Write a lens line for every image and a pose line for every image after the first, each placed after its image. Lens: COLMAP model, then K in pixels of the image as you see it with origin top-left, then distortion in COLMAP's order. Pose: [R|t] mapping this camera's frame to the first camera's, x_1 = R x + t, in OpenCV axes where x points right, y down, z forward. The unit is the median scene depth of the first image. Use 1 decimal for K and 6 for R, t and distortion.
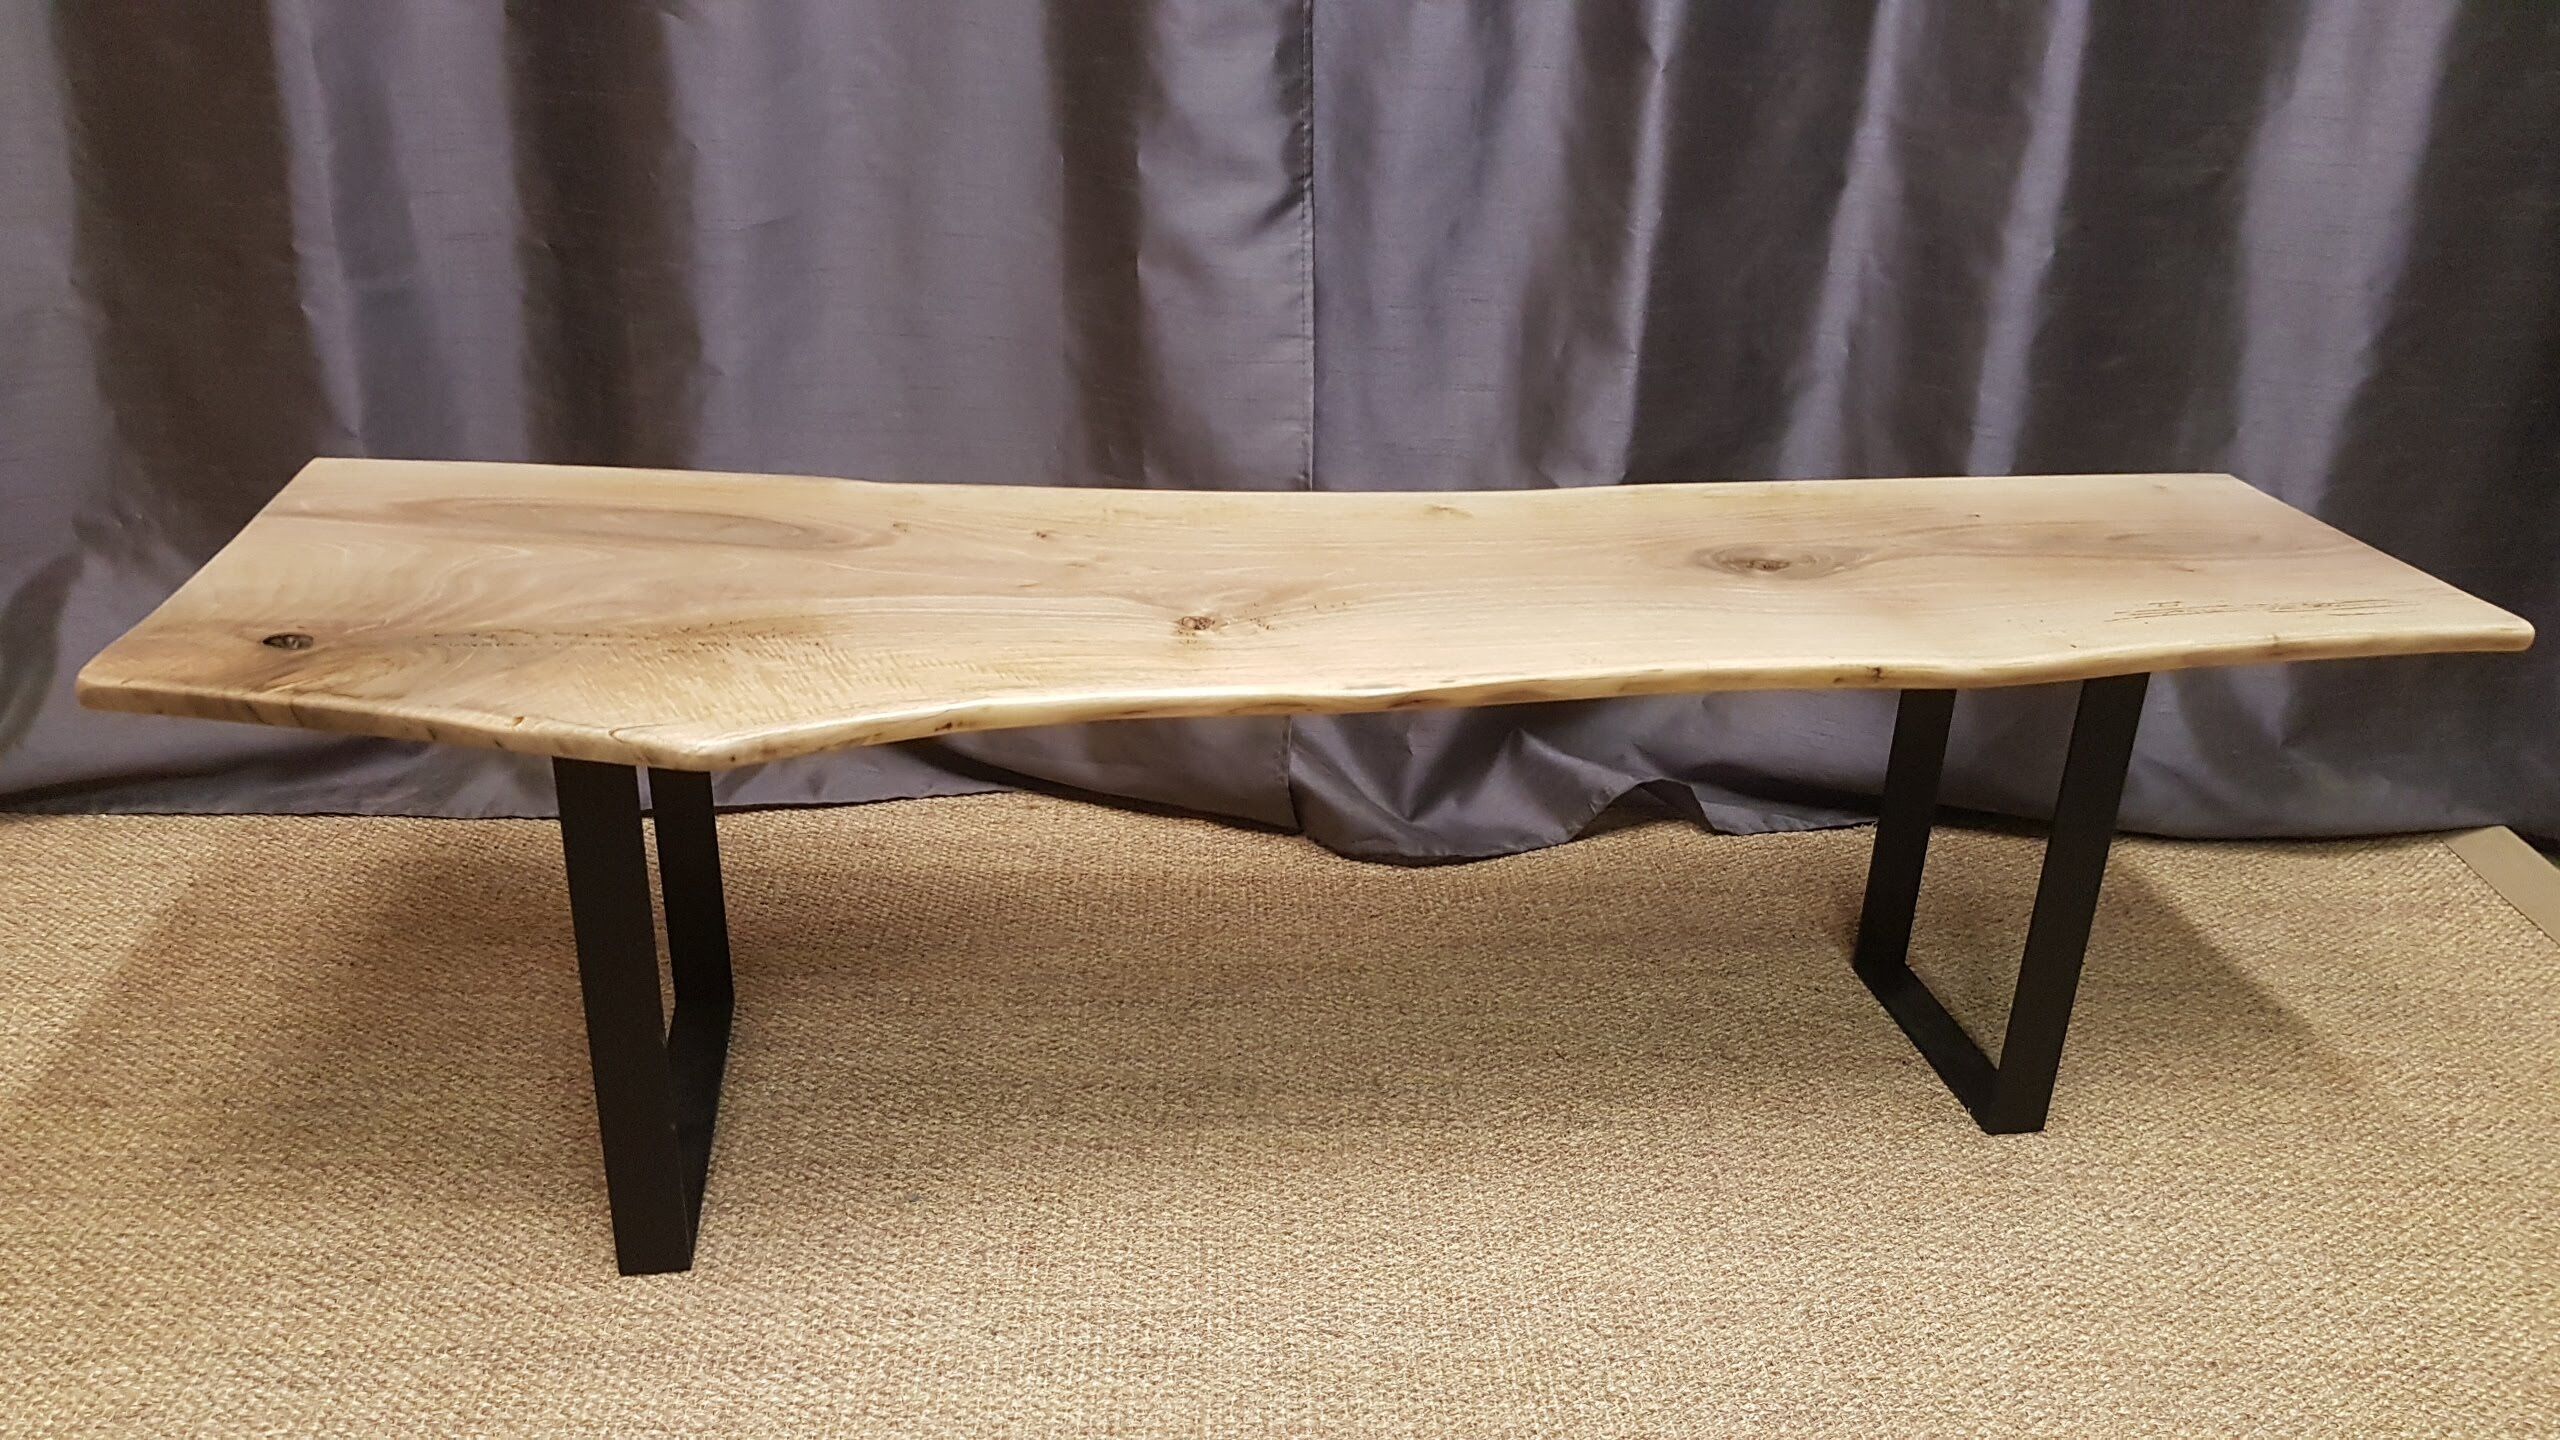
lens RADIAL K [[1987.1, 0, 1237.8], [0, 1987.1, 668.3], [0, 0, 1]] dist [0.006919, -0.015812]
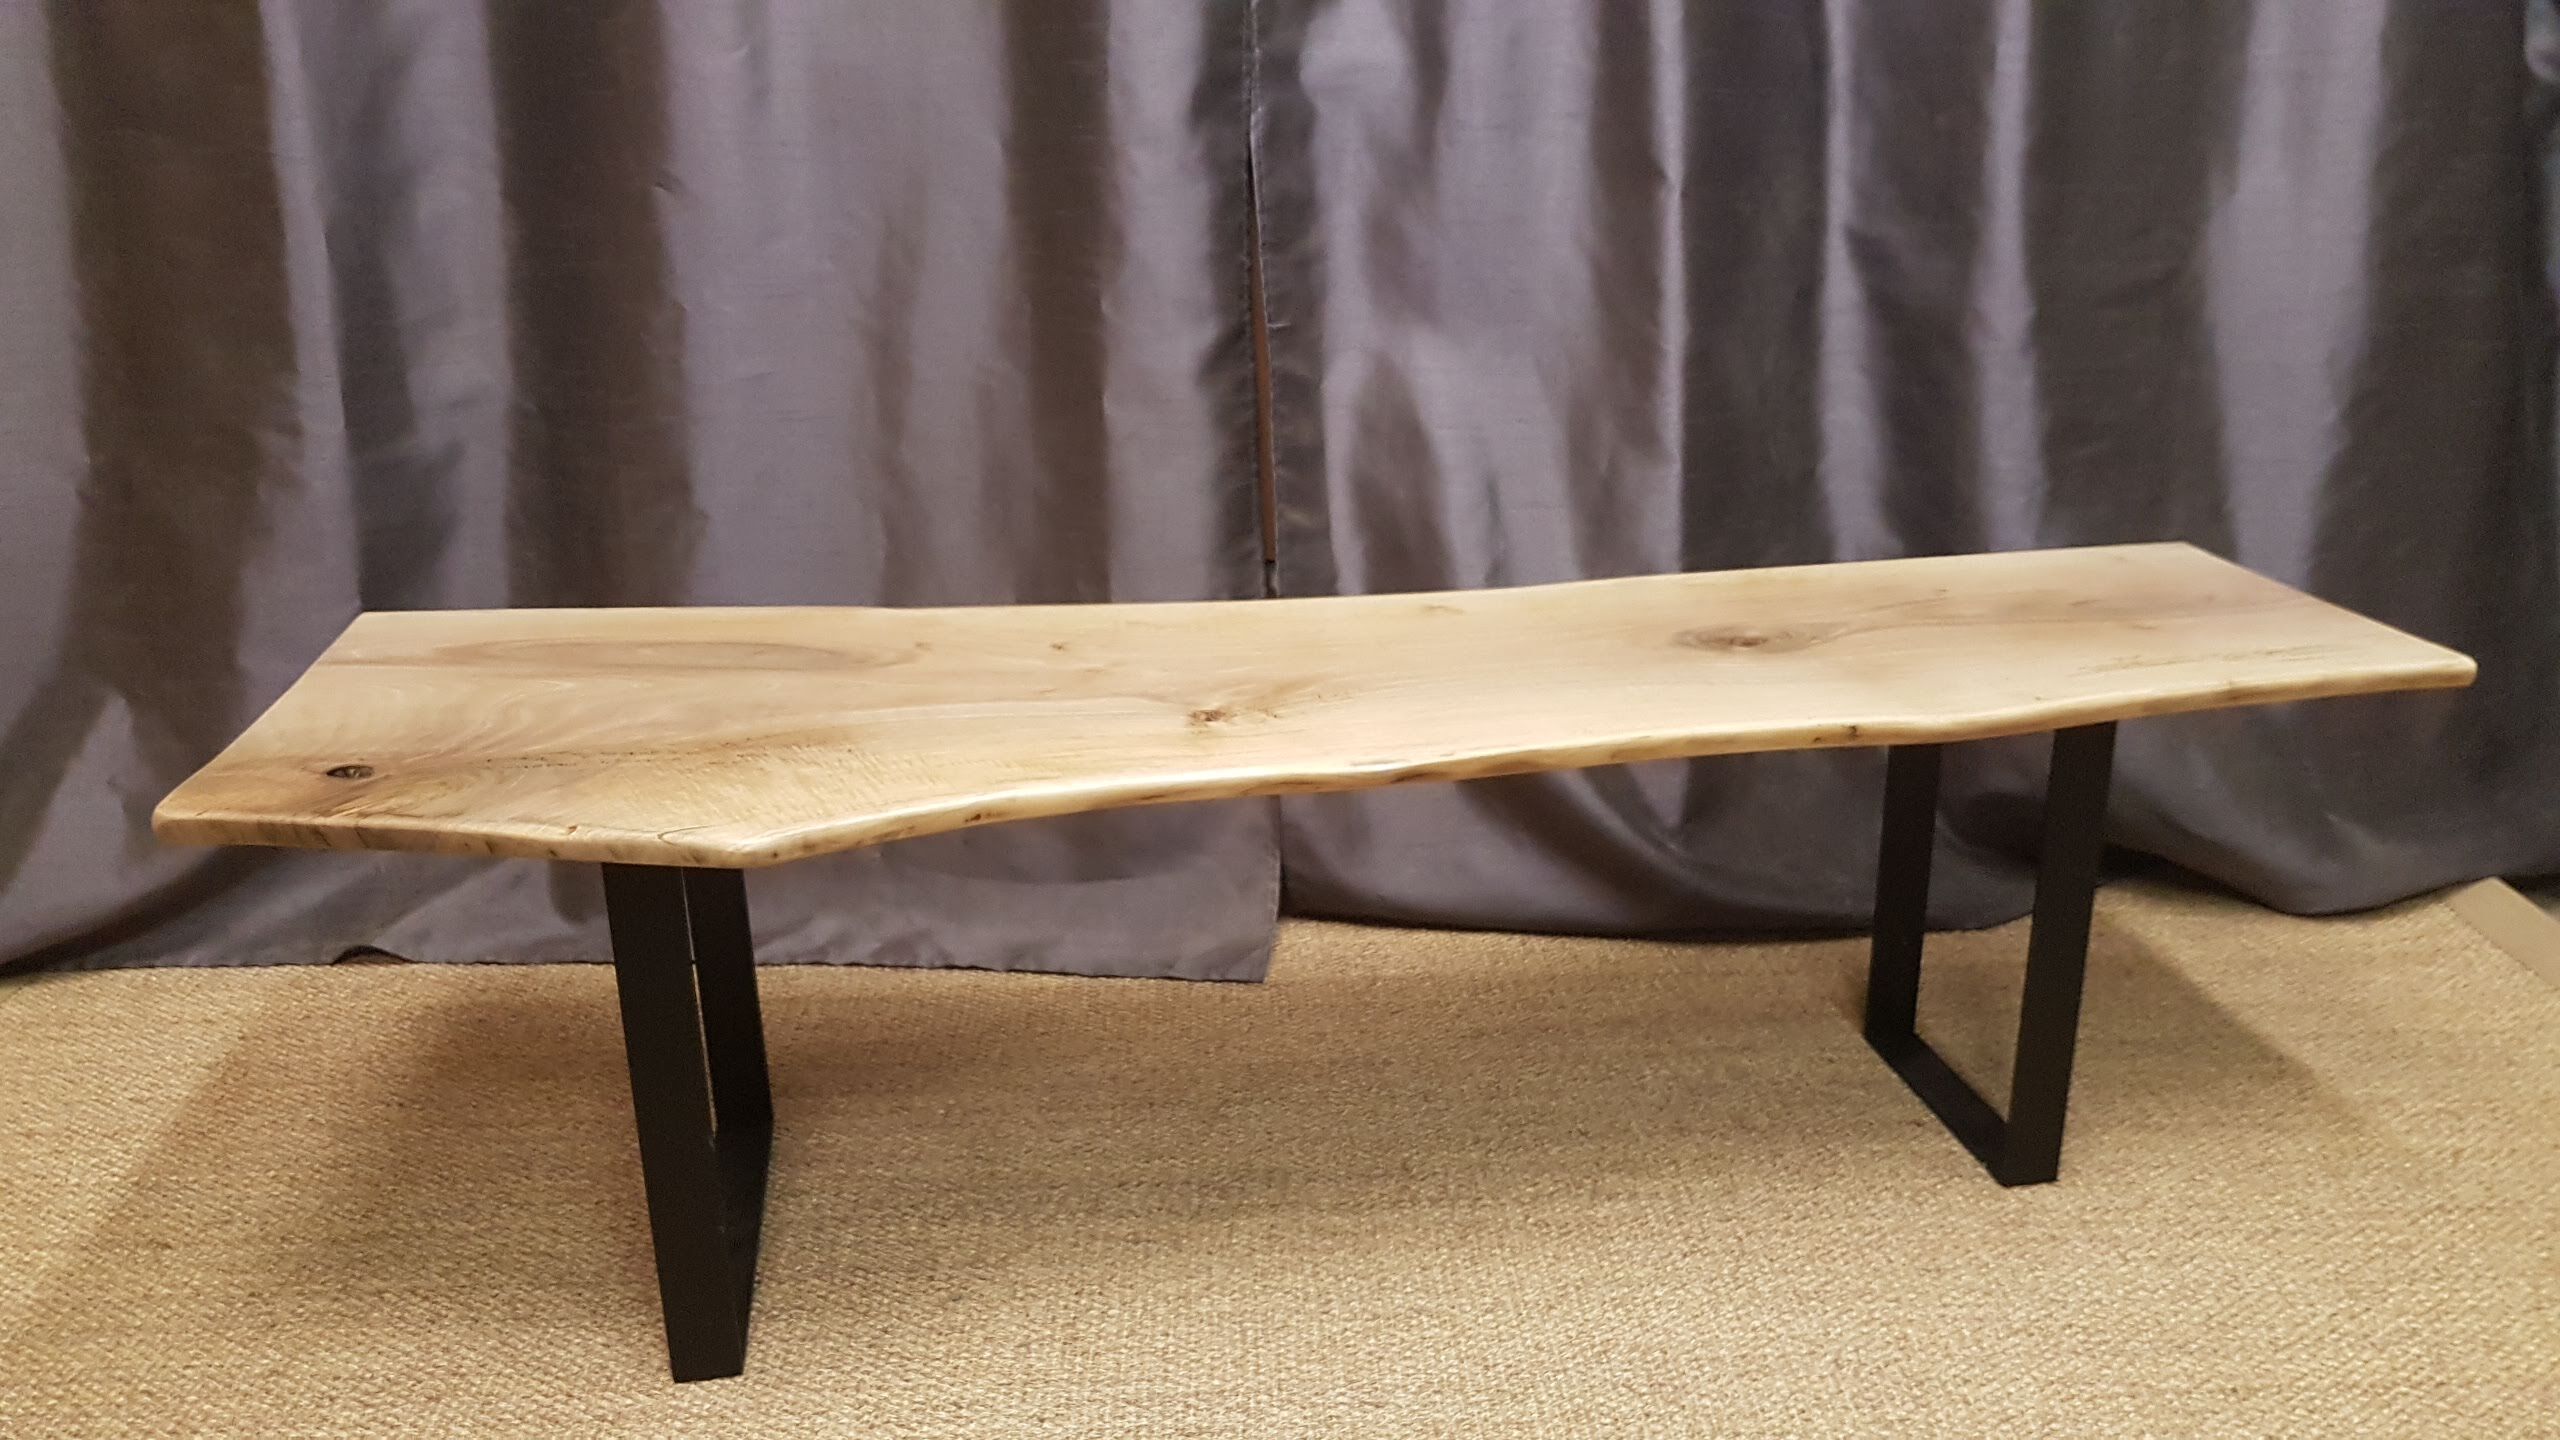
lens RADIAL K [[1994.1, 0, 1249.0], [0, 1994.1, 630.4], [0, 0, 1]] dist [-0.002668, -0.013074]
pose [[0.998804, -0.048861, 0.001885, 0.001452], [0.048814, 0.994110, -0.096764, 0.033437], [0.002854, 0.096740, 0.995306, -0.054049]]
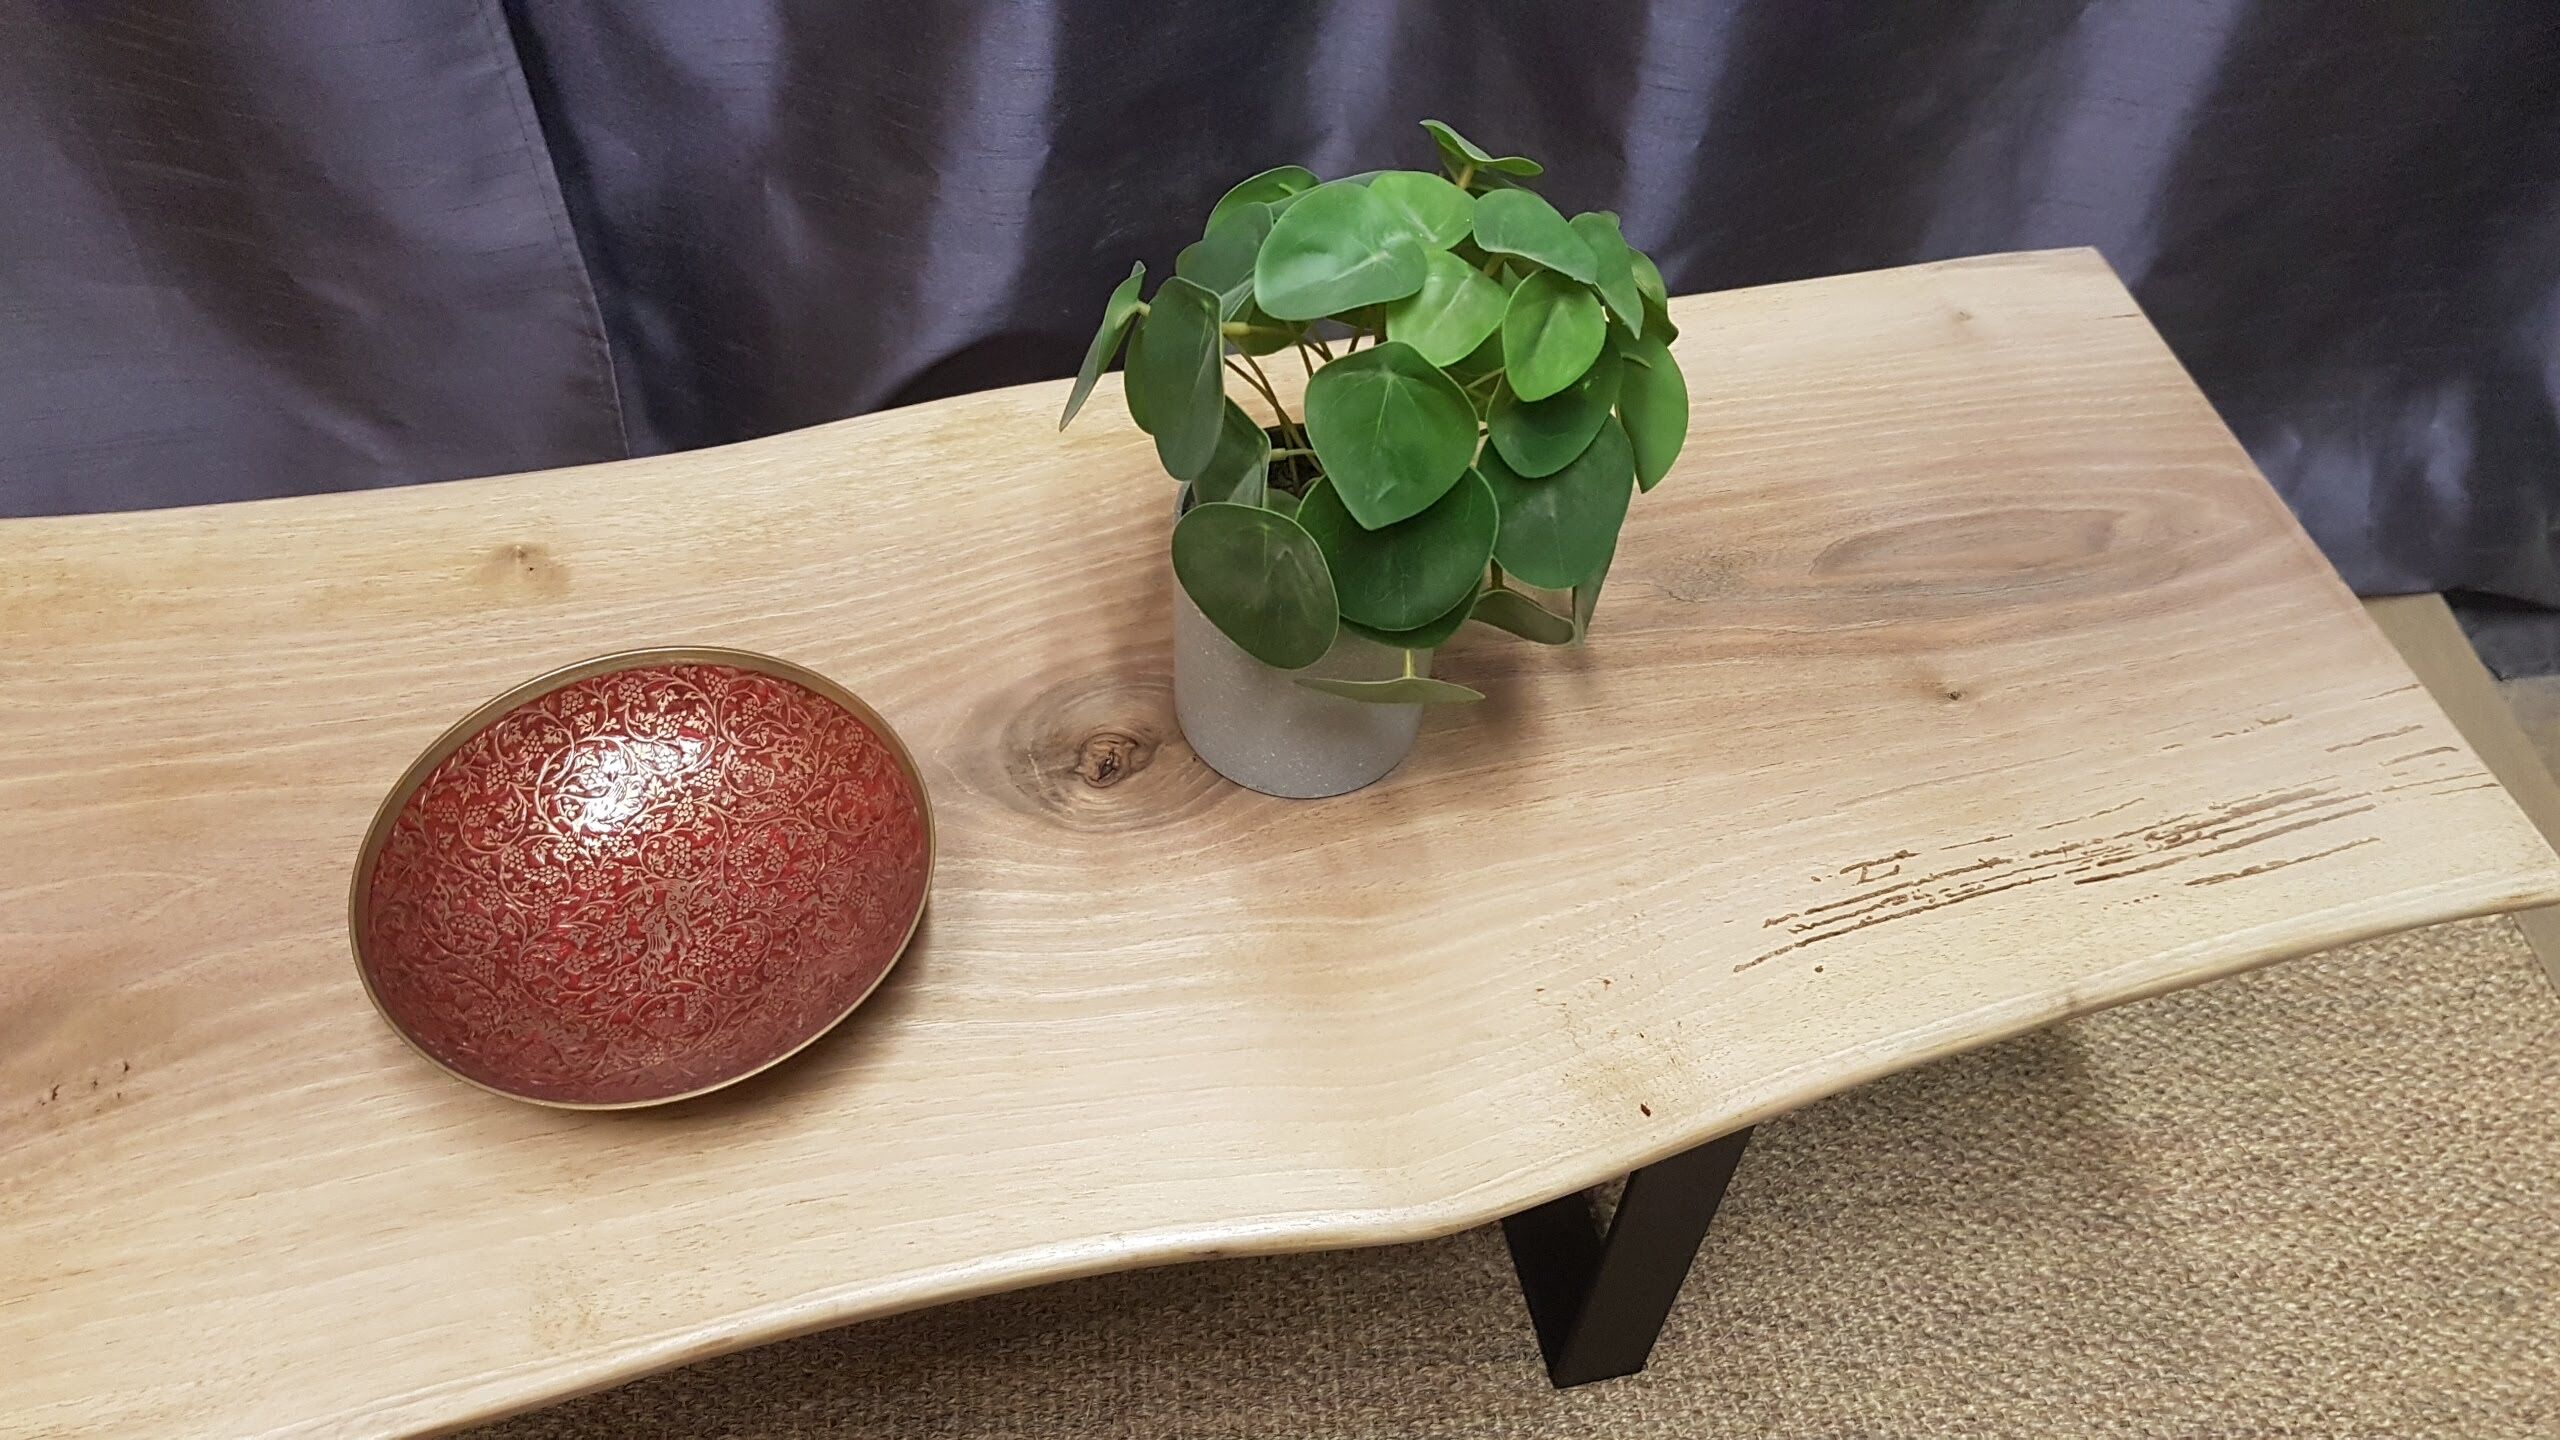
lens RADIAL K [[1994.1, 0, 1249.0], [0, 1994.1, 630.4], [0, 0, 1]] dist [-0.002668, -0.013074]
pose [[0.997609, -0.053822, 0.043358, 0.293442], [0.029574, 0.899438, 0.436046, -0.310362], [-0.062467, -0.433721, 0.898879, 0.590249]]
